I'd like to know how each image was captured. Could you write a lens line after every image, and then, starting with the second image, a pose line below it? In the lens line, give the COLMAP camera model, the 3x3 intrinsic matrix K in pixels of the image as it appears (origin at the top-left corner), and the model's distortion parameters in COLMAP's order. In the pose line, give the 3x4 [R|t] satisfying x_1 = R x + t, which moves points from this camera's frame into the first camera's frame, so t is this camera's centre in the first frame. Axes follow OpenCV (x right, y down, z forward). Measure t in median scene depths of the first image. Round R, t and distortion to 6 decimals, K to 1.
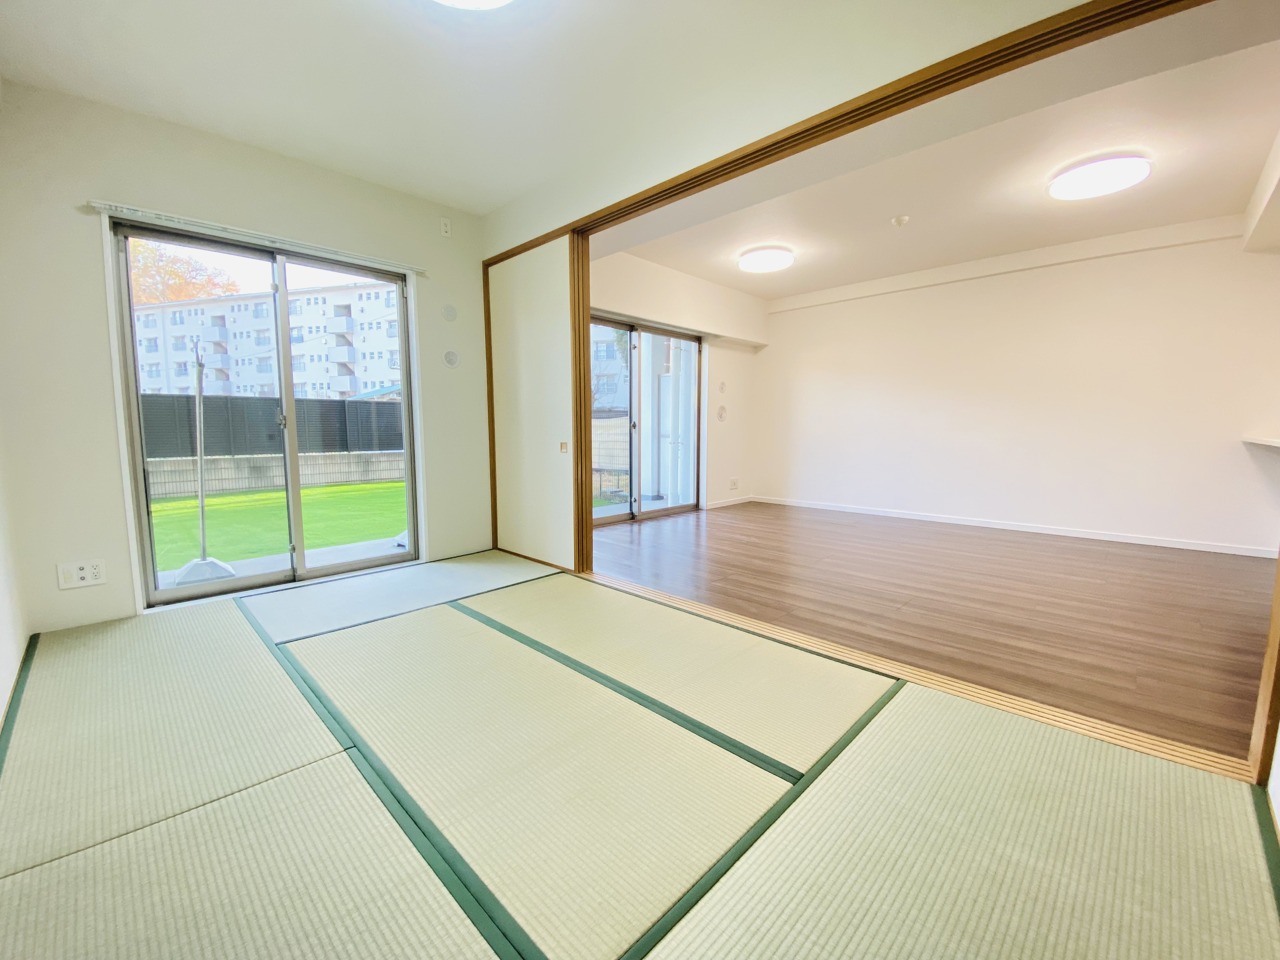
lens RADIAL K [[514.2, 0, 641.2], [0, 514.2, 480.5], [0, 0, 1]] dist [0.002733, -0.008830]
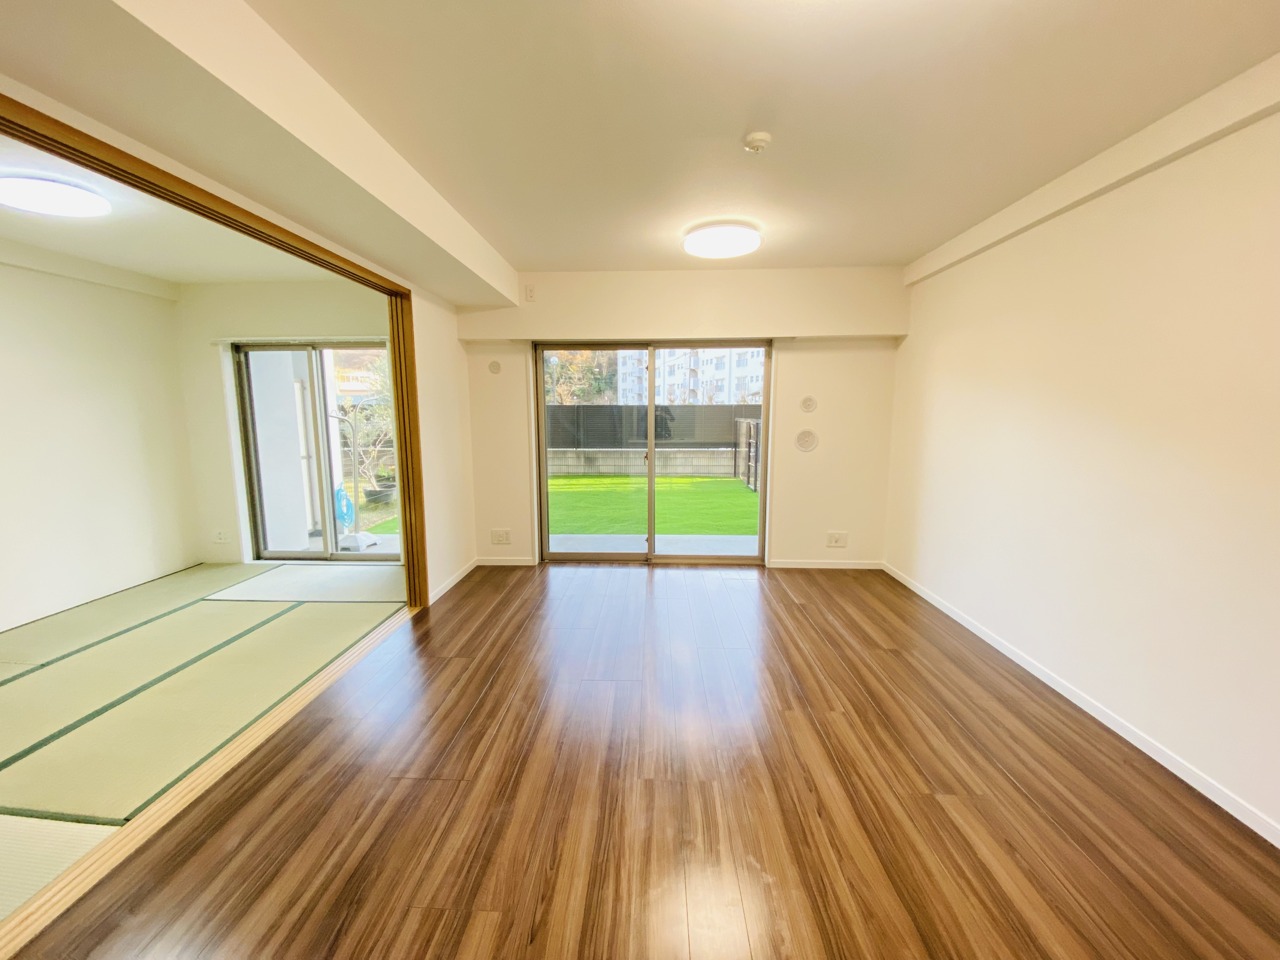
lens RADIAL K [[514.2, 0, 638.9], [0, 514.2, 481.1], [0, 0, 1]] dist [0.002733, -0.008830]
pose [[0.668094, 0.097406, -0.737673, 0.354712], [-0.072526, 0.995199, 0.065725, -0.069527], [0.740534, 0.009590, 0.671951, 0.225612]]
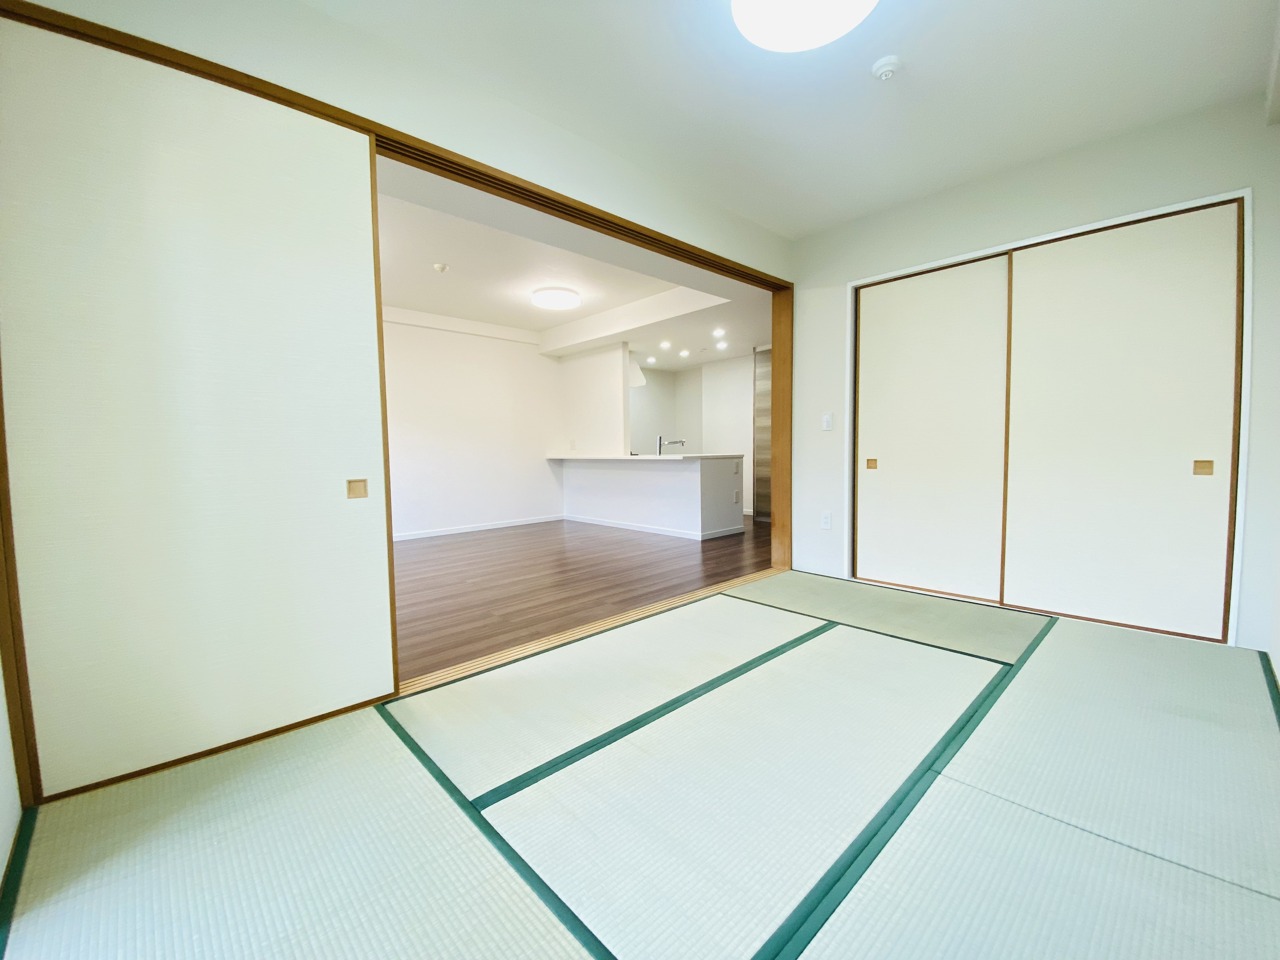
lens RADIAL K [[514.2, 0, 642.5], [0, 514.2, 486.2], [0, 0, 1]] dist [0.002733, -0.008830]
pose [[0.043798, -0.073454, 0.996336, -0.256261], [0.116758, 0.990836, 0.067916, -0.025335], [-0.992194, 0.113355, 0.051973, 0.236970]]
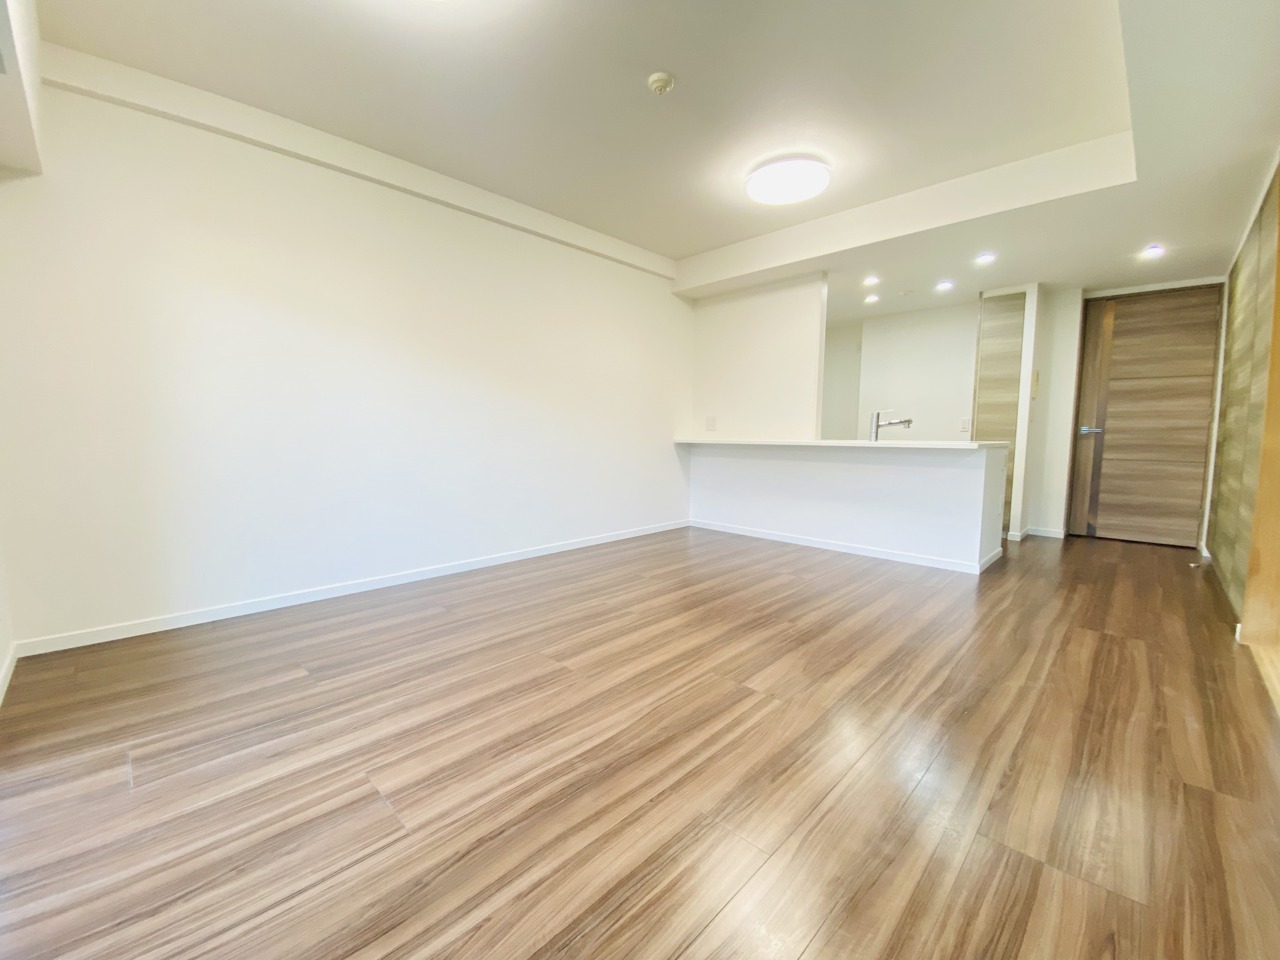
lens RADIAL K [[514.2, 0, 632.4], [0, 514.2, 480.1], [0, 0, 1]] dist [0.002733, -0.008830]
pose [[0.016033, -0.093946, 0.995448, -0.055074], [0.097071, 0.991020, 0.091964, -0.044896], [-0.995148, 0.095154, 0.025008, 0.440873]]
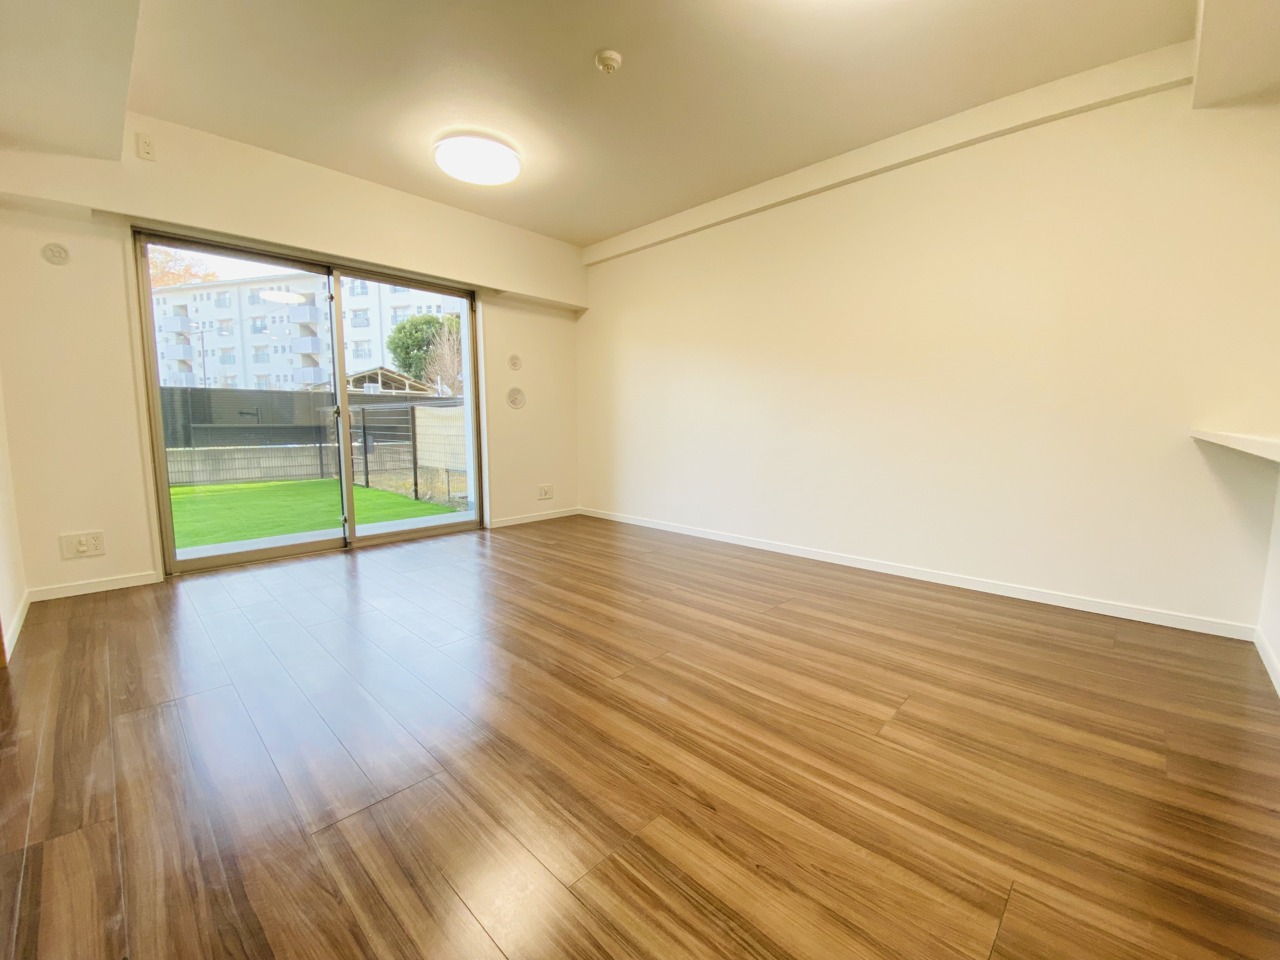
lens RADIAL K [[514.2, 0, 638.8], [0, 514.2, 483.9], [0, 0, 1]] dist [0.002733, -0.008830]
pose [[0.999998, 0.001852, 0.000261, 0.221144], [-0.001856, 0.999861, 0.016569, -0.013383], [-0.000230, -0.016570, 0.999863, 0.171575]]
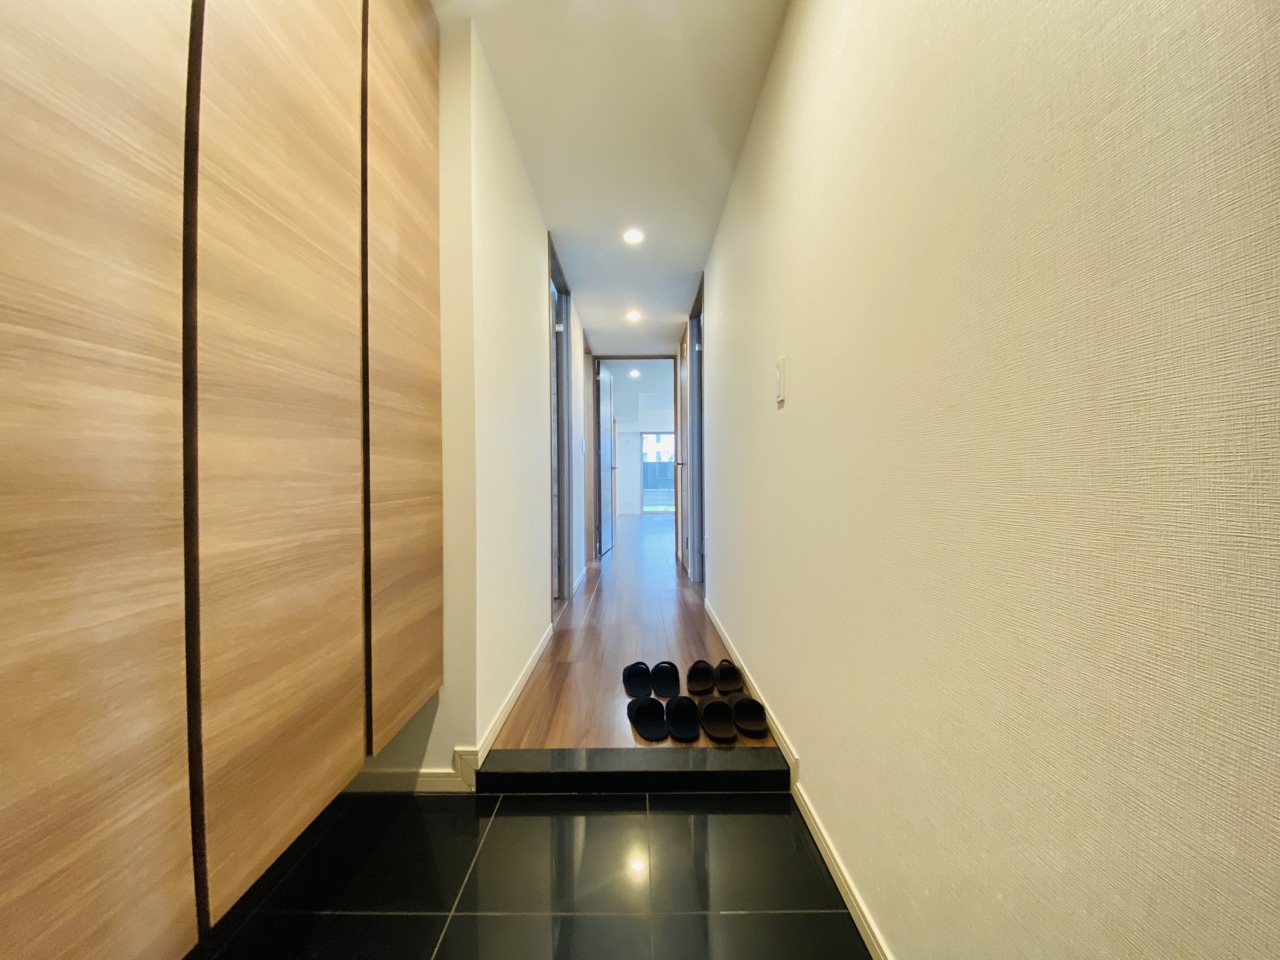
lens RADIAL K [[514.2, 0, 639.1], [0, 514.2, 477.9], [0, 0, 1]] dist [0.002733, -0.008830]
pose [[0.689666, -0.011984, -0.724028, 0.880889], [-0.056618, 0.995910, -0.070415, 0.053181], [0.721911, 0.089556, 0.686167, -0.428005]]
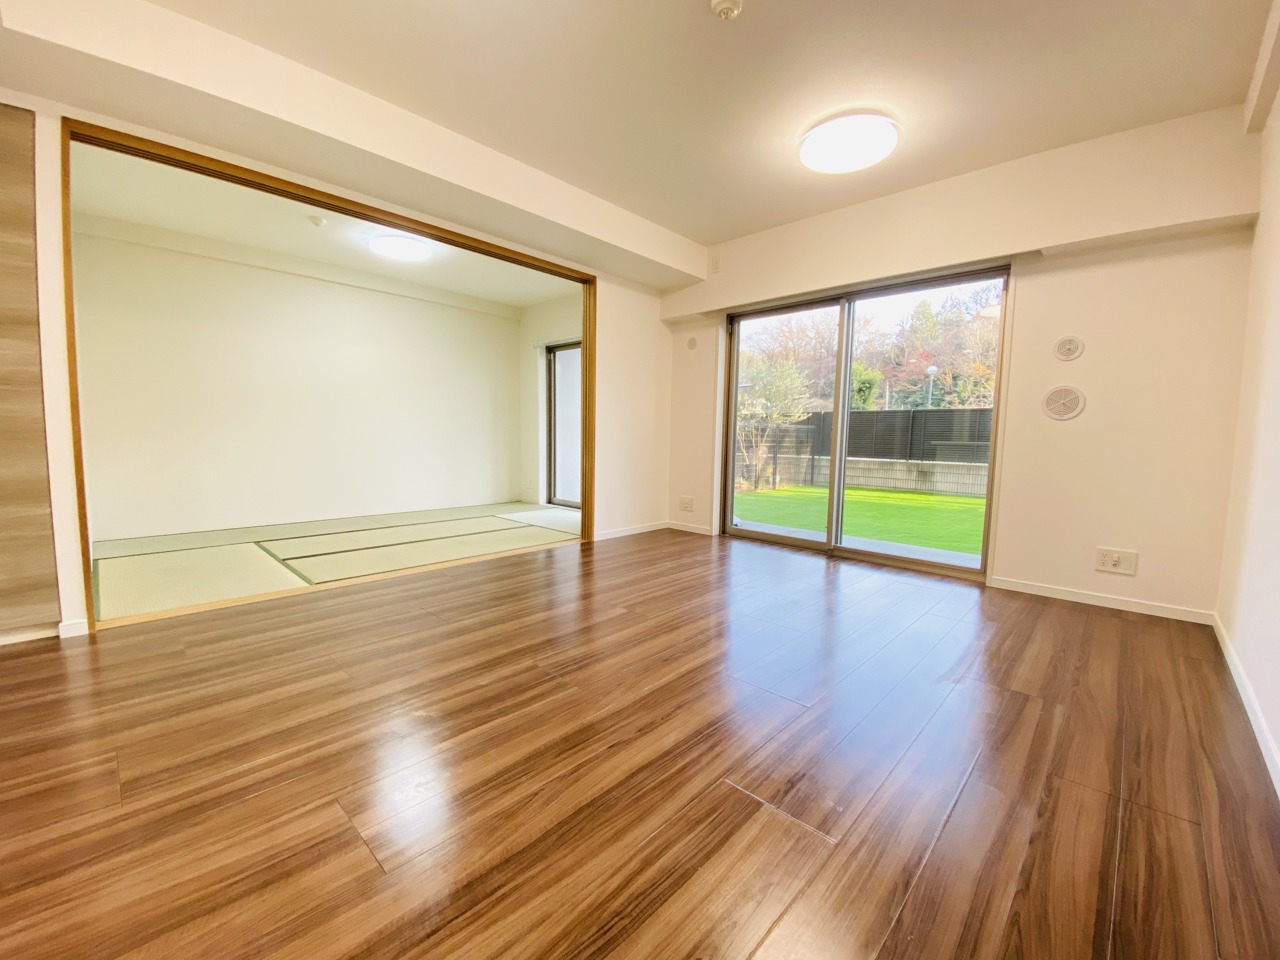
lens RADIAL K [[514.2, 0, 630.3], [0, 514.2, 477.5], [0, 0, 1]] dist [0.002733, -0.008830]
pose [[-0.009843, 0.084669, -0.996360, 0.424292], [-0.118390, 0.989302, 0.085239, -0.037138], [0.992918, 0.118798, 0.000286, 0.400286]]
